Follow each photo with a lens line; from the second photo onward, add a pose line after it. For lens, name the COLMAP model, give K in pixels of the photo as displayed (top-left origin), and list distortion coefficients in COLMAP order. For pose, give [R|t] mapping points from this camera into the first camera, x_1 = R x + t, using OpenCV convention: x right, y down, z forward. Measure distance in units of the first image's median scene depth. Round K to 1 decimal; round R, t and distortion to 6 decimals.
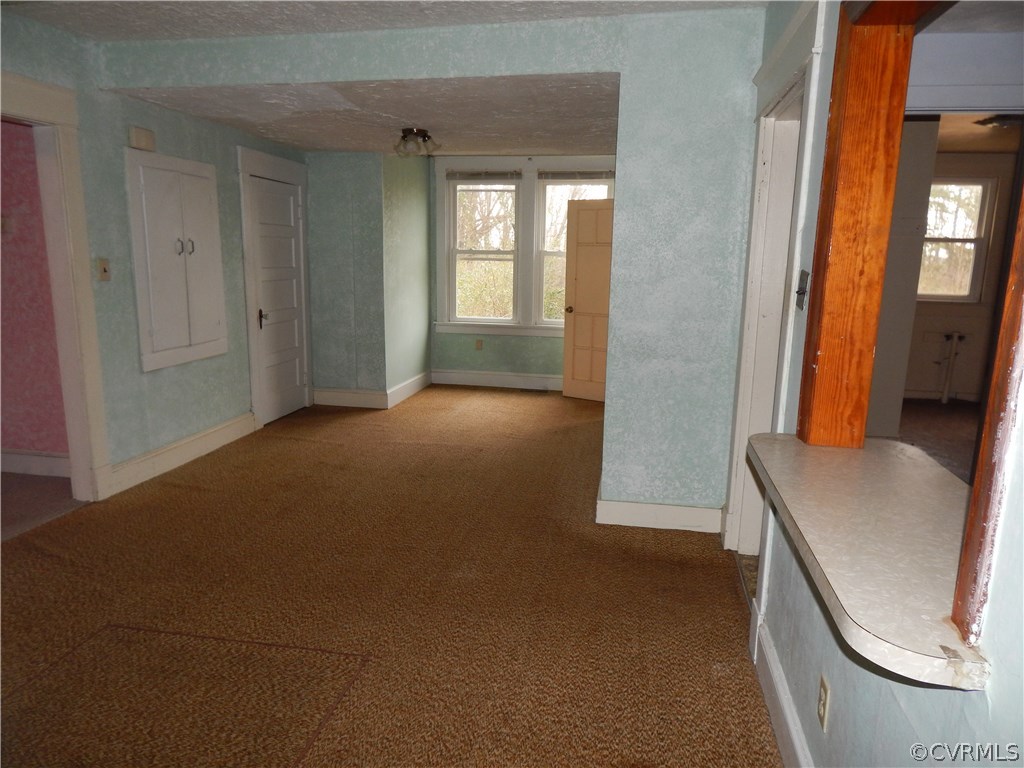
lens RADIAL K [[690.6, 0, 514.8], [0, 690.6, 384.5], [0, 0, 1]] dist [-0.004094, 0.000434]
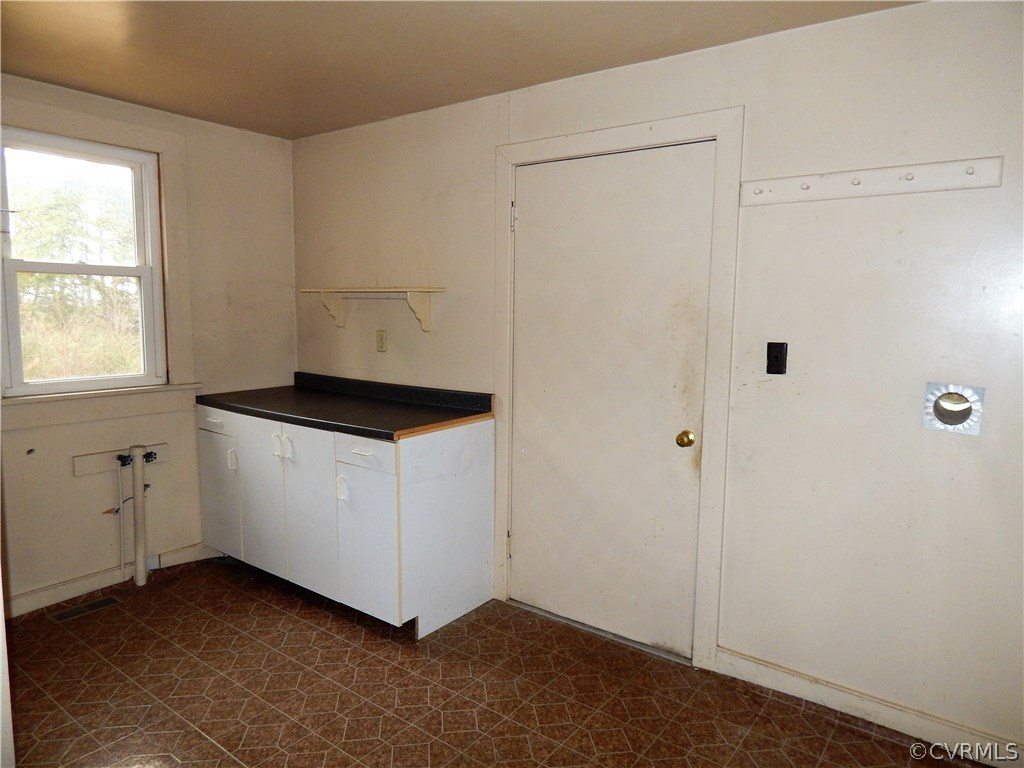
lens RADIAL K [[690.6, 0, 514.0], [0, 690.6, 381.7], [0, 0, 1]] dist [-0.004094, 0.000434]
pose [[0.462938, -0.114959, 0.878905, 0.318303], [0.170200, 0.984632, 0.039140, -0.094515], [-0.869897, 0.131470, 0.475389, 0.496054]]
